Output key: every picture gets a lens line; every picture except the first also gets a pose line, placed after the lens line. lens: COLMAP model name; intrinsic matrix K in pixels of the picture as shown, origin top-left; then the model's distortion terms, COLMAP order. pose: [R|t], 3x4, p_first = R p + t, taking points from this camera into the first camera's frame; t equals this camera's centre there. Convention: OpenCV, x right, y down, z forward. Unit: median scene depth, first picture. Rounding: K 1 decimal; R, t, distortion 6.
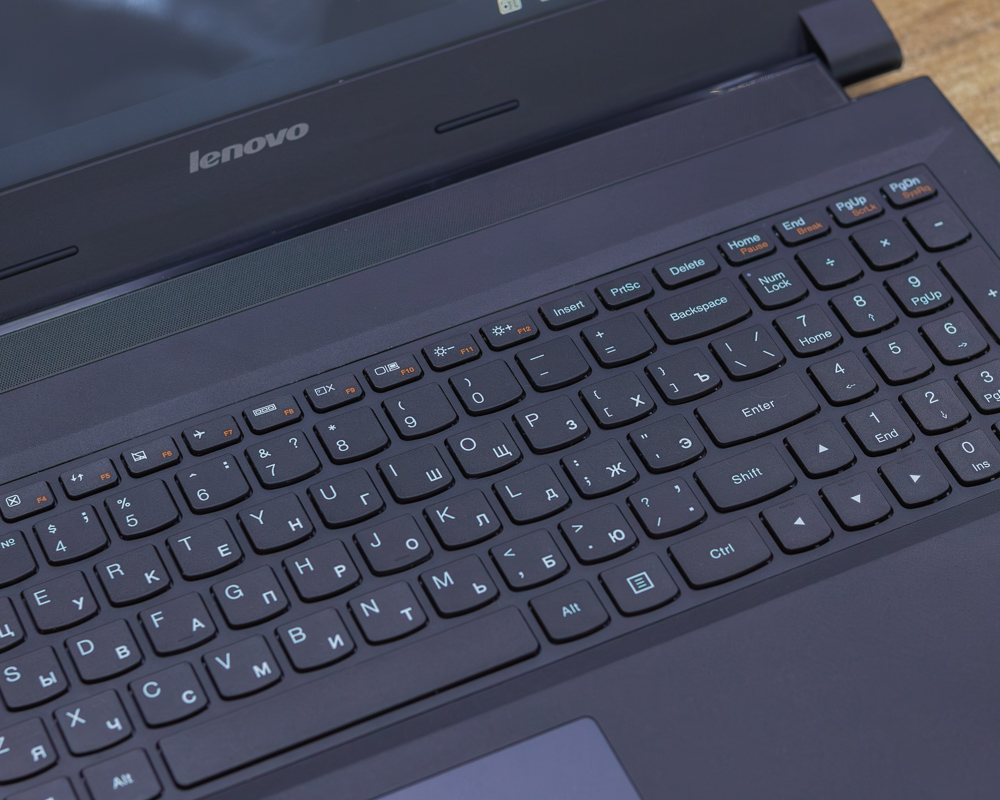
lens RADIAL K [[3028.4, 0, 500.1], [0, 3028.4, 399.9], [0, 0, 1]] dist [-0.141173, 0.000000]
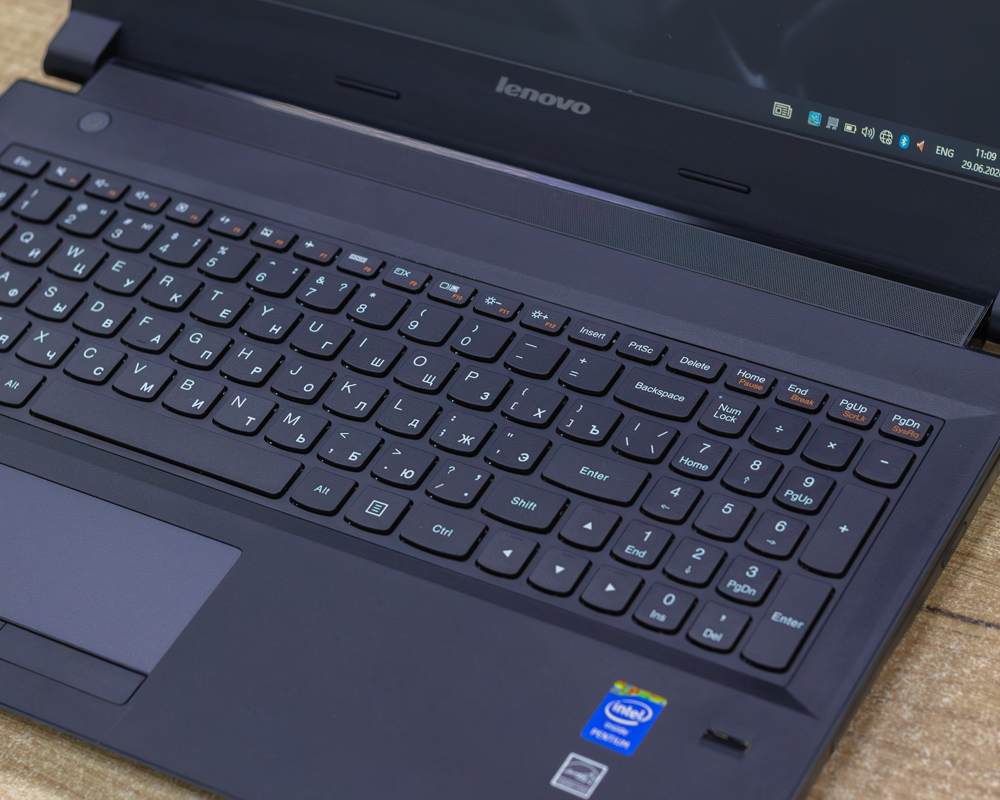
lens RADIAL K [[3028.4, 0, 499.9], [0, 3028.4, 400.1], [0, 0, 1]] dist [-0.141173, 0.000000]
pose [[0.577433, 0.539394, -0.612883, 0.755052], [-0.522094, 0.821084, 0.230734, -0.267615], [0.627685, 0.186749, 0.755736, 0.088157]]
